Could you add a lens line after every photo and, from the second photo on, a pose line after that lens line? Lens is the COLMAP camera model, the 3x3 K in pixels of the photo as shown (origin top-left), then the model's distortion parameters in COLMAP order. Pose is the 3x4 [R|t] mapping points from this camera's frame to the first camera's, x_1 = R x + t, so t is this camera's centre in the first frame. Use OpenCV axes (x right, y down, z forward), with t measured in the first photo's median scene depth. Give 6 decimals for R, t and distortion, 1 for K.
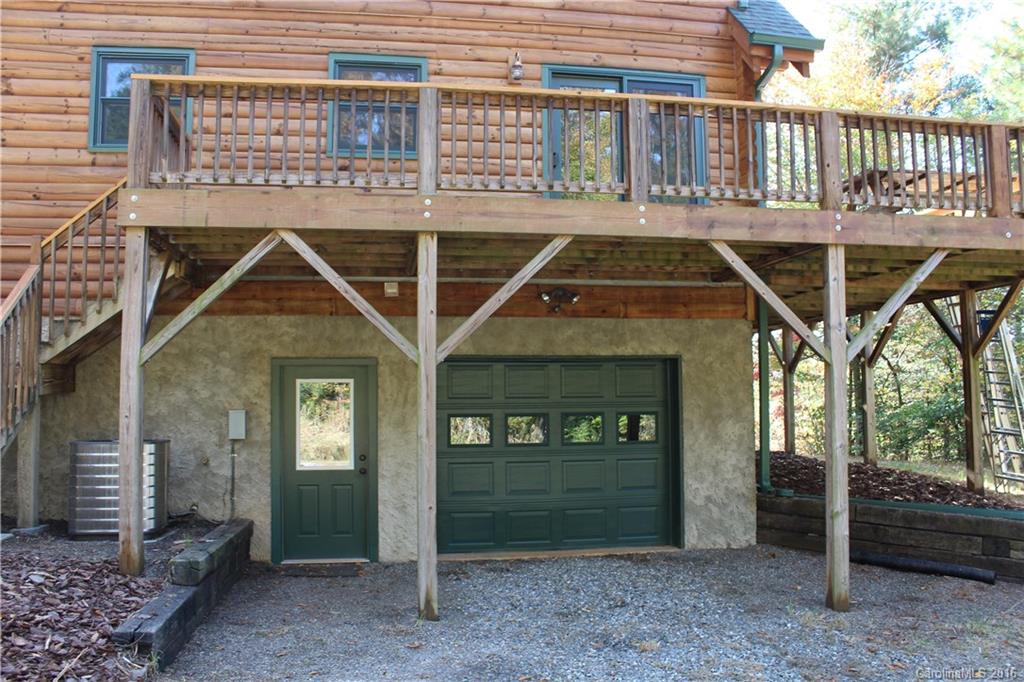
lens RADIAL K [[853.4, 0, 513.1], [0, 853.4, 342.6], [0, 0, 1]] dist [-0.164696, 0.138958]
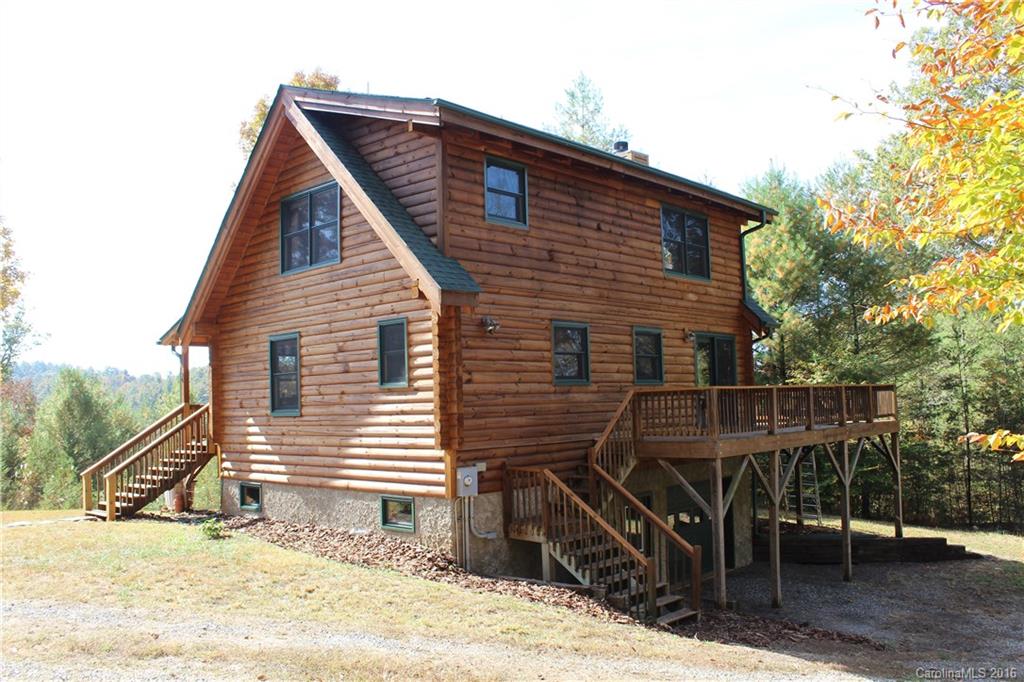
lens RADIAL K [[853.4, 0, 513.9], [0, 853.4, 344.7], [0, 0, 1]] dist [-0.164696, 0.138958]
pose [[0.790323, 0.029429, 0.611984, -1.643038], [-0.021295, 0.999562, -0.020566, -0.276103], [-0.612321, 0.003222, 0.790603, -0.329916]]
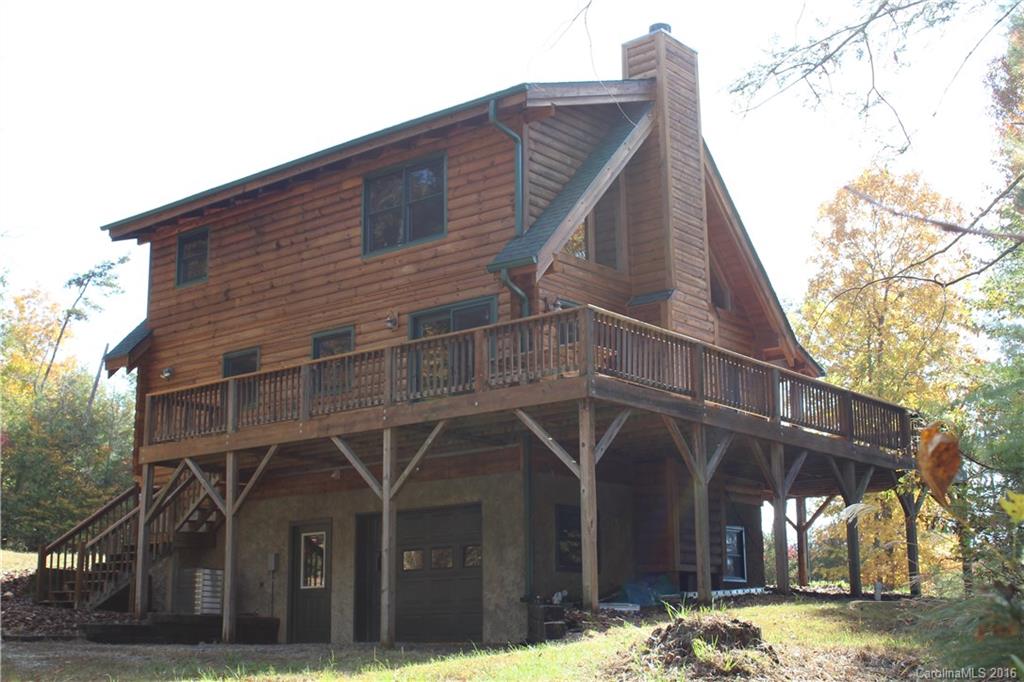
lens RADIAL K [[1366.4, 0, 510.8], [0, 1366.4, 341.3], [0, 0, 1]] dist [-0.028941, 0.000000]
pose [[0.659403, -0.163771, -0.733735, 2.115203], [0.054502, 0.983830, -0.170612, 0.156204], [0.749811, 0.072512, 0.657666, -0.506806]]
